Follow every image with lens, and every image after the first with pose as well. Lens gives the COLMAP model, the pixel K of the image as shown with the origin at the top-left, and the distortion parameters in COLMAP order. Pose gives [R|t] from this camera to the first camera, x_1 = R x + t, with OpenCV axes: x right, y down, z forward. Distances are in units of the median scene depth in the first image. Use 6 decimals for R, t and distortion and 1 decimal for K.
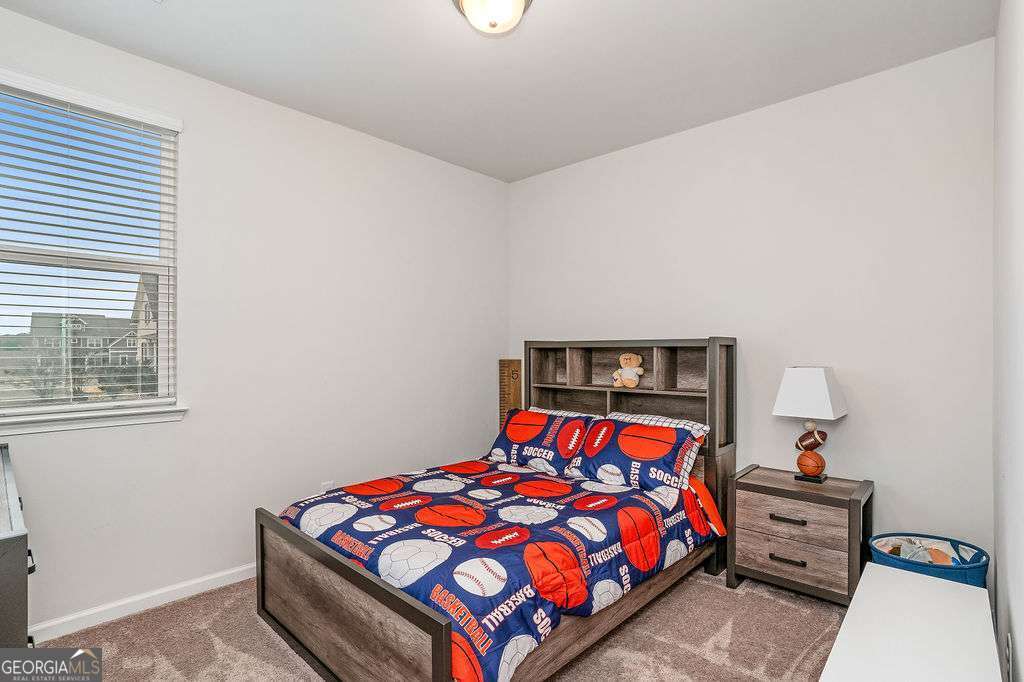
lens RADIAL K [[510.7, 0, 505.3], [0, 510.7, 345.4], [0, 0, 1]] dist [-0.006063, 0.007669]
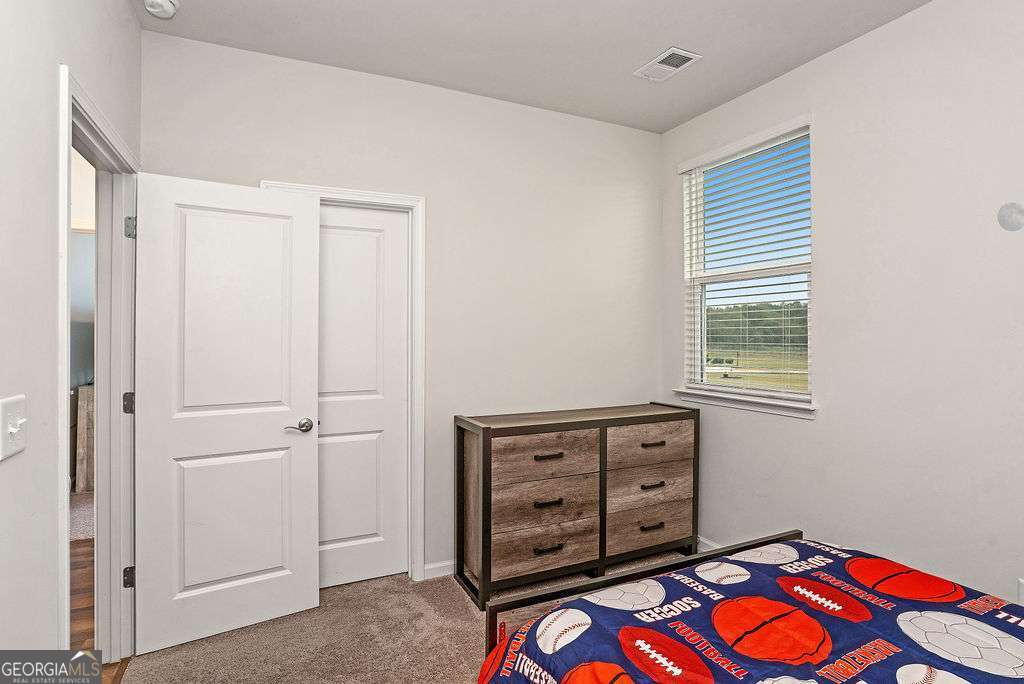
lens RADIAL K [[530.6, 0, 505.9], [0, 530.6, 334.9], [0, 0, 1]] dist [0.000841, 0.000359]
pose [[-0.354484, 0.001911, -0.935060, 0.561205], [0.007138, 0.999974, -0.000662, -0.021159], [0.935035, -0.006910, -0.354489, 0.864154]]
